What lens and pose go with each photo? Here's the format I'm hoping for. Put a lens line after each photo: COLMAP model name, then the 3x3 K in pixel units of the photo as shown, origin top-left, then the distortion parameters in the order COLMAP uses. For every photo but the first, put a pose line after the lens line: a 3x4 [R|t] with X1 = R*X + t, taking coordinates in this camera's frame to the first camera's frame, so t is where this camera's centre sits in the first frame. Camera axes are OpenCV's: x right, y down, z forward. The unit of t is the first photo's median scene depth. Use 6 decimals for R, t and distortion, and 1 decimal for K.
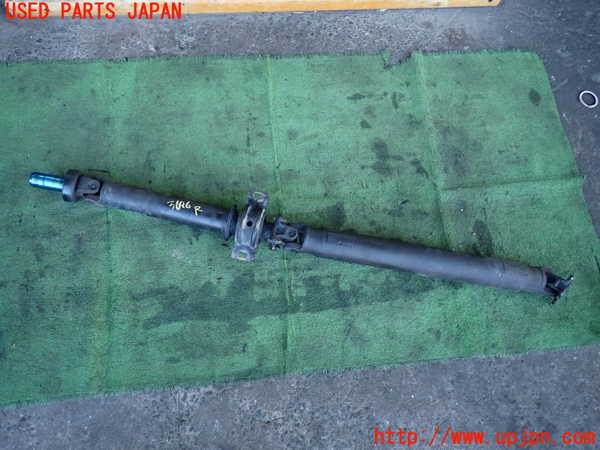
lens RADIAL K [[441.8, 0, 300.0], [0, 441.8, 225.0], [0, 0, 1]] dist [0.009072, -0.004938]
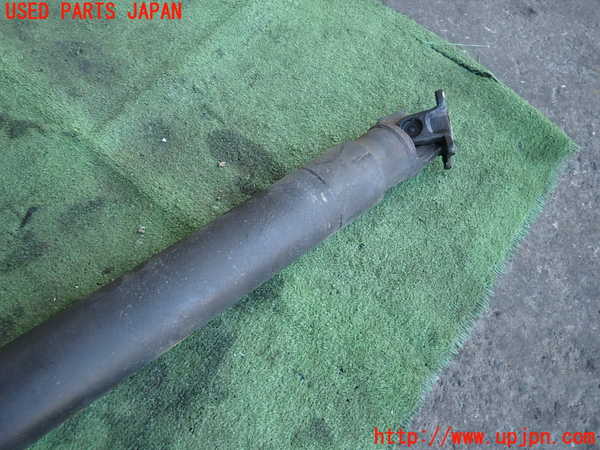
lens RADIAL K [[441.8, 0, 300.0], [0, 441.8, 225.0], [0, 0, 1]] dist [0.009072, -0.004938]
pose [[0.689598, -0.665746, 0.285021, 0.307215], [0.674746, 0.733593, 0.080990, 0.083652], [-0.263008, 0.136466, 0.955094, 0.632207]]
